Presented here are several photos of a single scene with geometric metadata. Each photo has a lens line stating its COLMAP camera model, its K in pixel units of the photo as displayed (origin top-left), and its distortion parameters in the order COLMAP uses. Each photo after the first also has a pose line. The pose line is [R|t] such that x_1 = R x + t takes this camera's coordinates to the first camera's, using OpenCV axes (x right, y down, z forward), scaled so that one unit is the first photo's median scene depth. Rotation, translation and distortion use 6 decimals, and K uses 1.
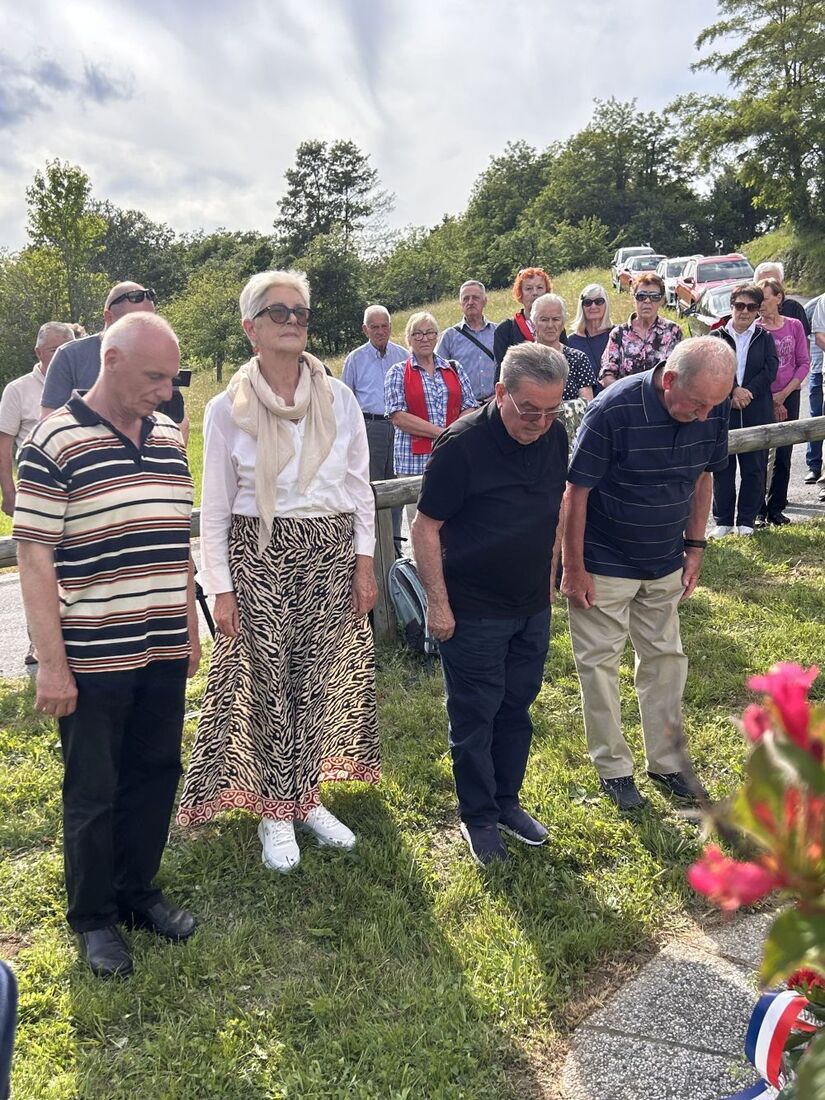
lens RADIAL K [[1151.1, 0, 433.6], [0, 1151.1, 578.5], [0, 0, 1]] dist [0.038454, 0.000000]
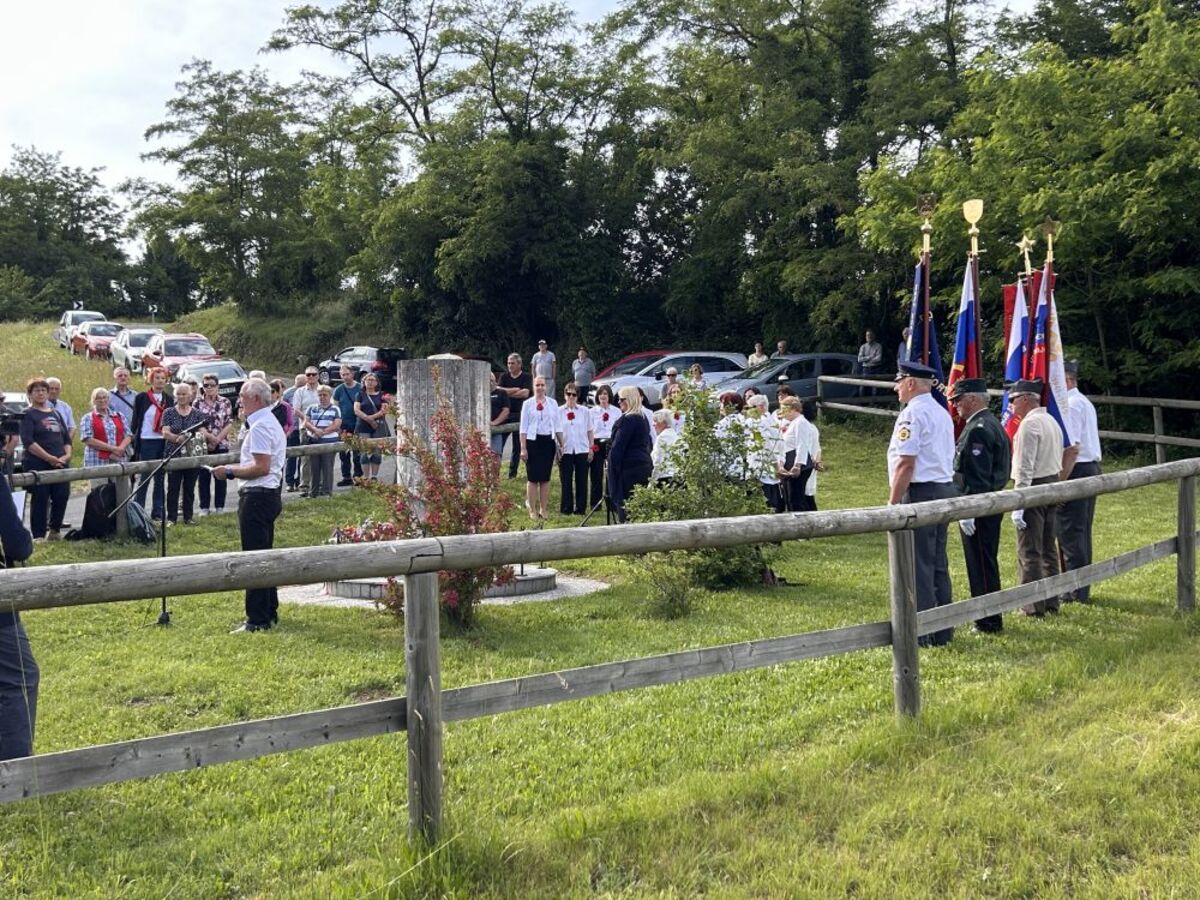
lens RADIAL K [[1255.7, 0, 599.3], [0, 1255.7, 440.2], [0, 0, 1]] dist [0.038454, 0.000000]
pose [[0.831573, 0.042645, 0.553776, -0.059810], [0.056222, 0.985464, -0.160313, 0.029956], [-0.552562, 0.164446, 0.817088, -0.142660]]
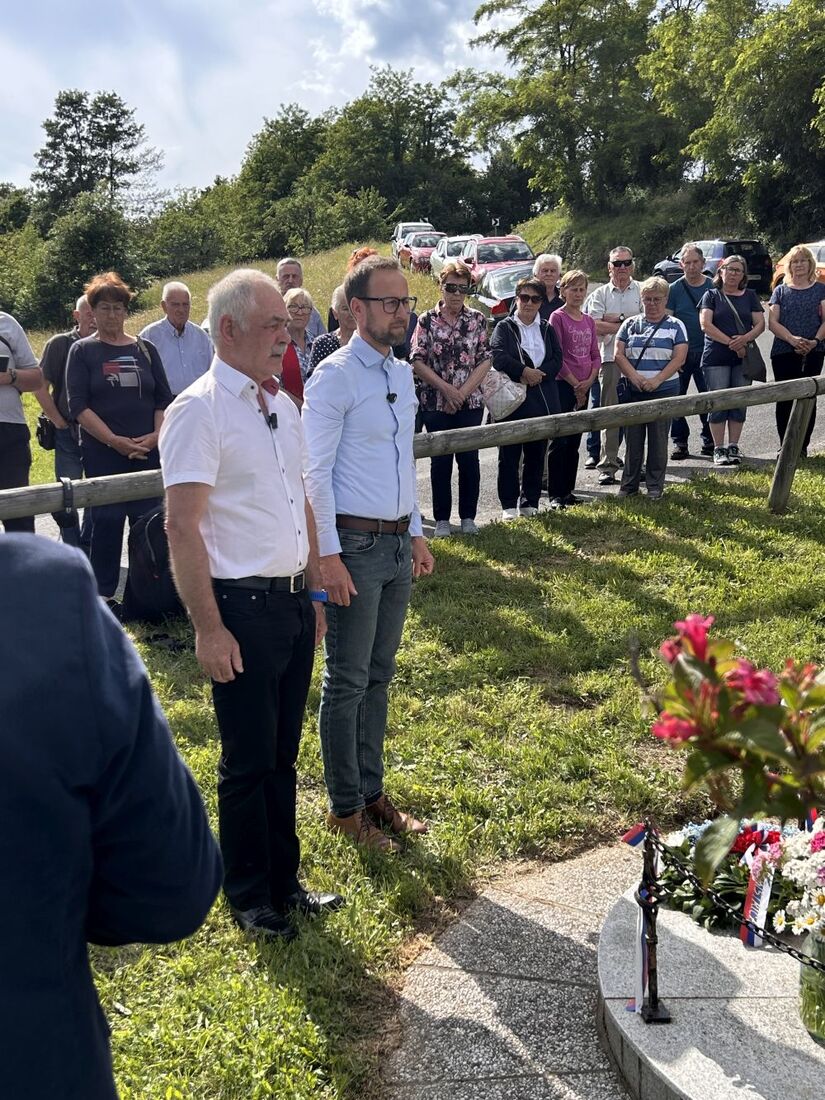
lens RADIAL K [[1180.5, 0, 403.9], [0, 1180.5, 584.1], [0, 0, 1]] dist [0.046523, 0.000000]
pose [[0.986397, -0.006515, 0.164253, -0.003749], [0.002829, 0.999739, 0.022666, -0.000112], [-0.164358, -0.021893, 0.986158, -0.006112]]
